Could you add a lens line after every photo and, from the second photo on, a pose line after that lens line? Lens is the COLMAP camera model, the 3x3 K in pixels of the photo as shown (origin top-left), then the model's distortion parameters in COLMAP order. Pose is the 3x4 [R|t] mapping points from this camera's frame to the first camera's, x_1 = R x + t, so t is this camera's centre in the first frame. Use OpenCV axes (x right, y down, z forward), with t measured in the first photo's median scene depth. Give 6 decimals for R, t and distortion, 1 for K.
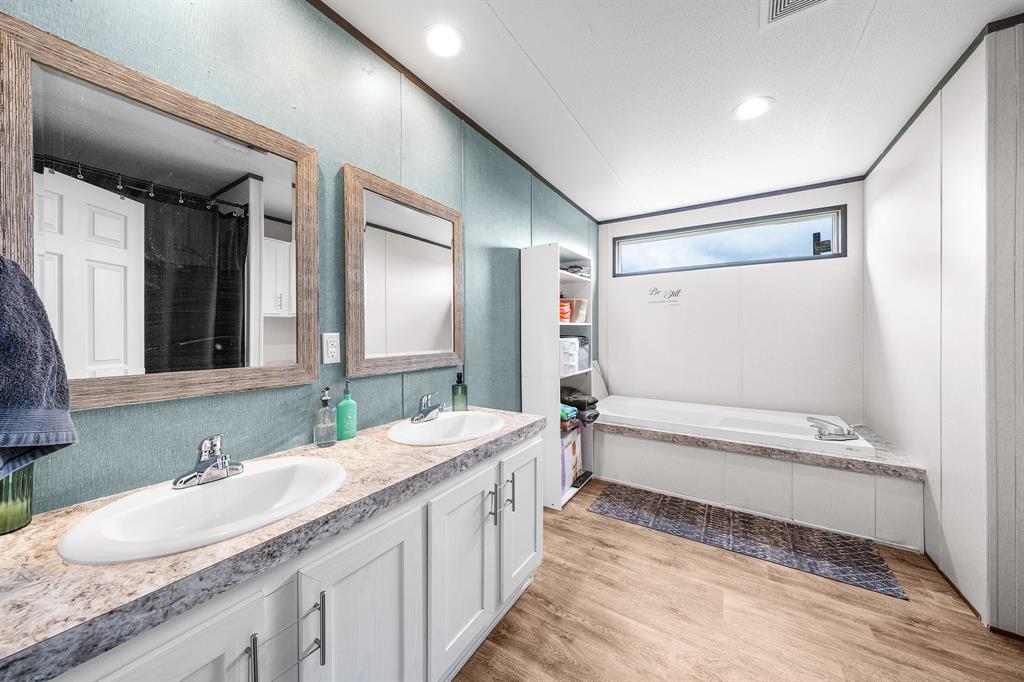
lens RADIAL K [[349.4, 0, 507.8], [0, 349.4, 332.7], [0, 0, 1]] dist [-0.000068, 0.000192]
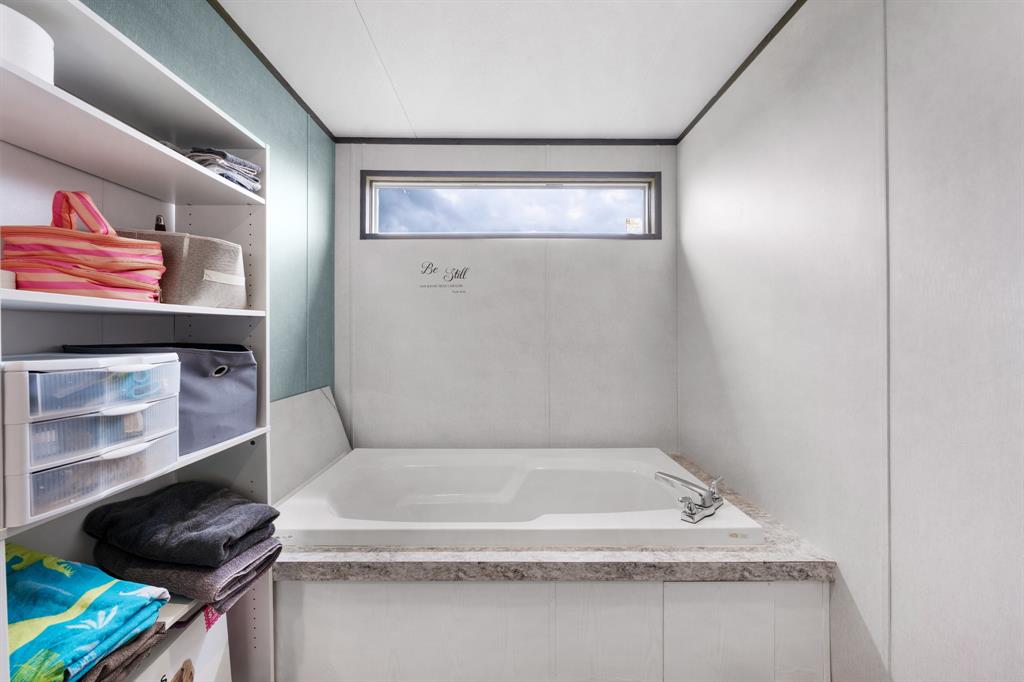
lens RADIAL K [[350.7, 0, 509.7], [0, 350.7, 336.8], [0, 0, 1]] dist [-0.001537, -0.000047]
pose [[0.828602, 0.000105, 0.559838, 0.252937], [-0.001109, 0.999998, 0.001454, -0.000189], [-0.559837, -0.001825, 0.828600, 0.540458]]
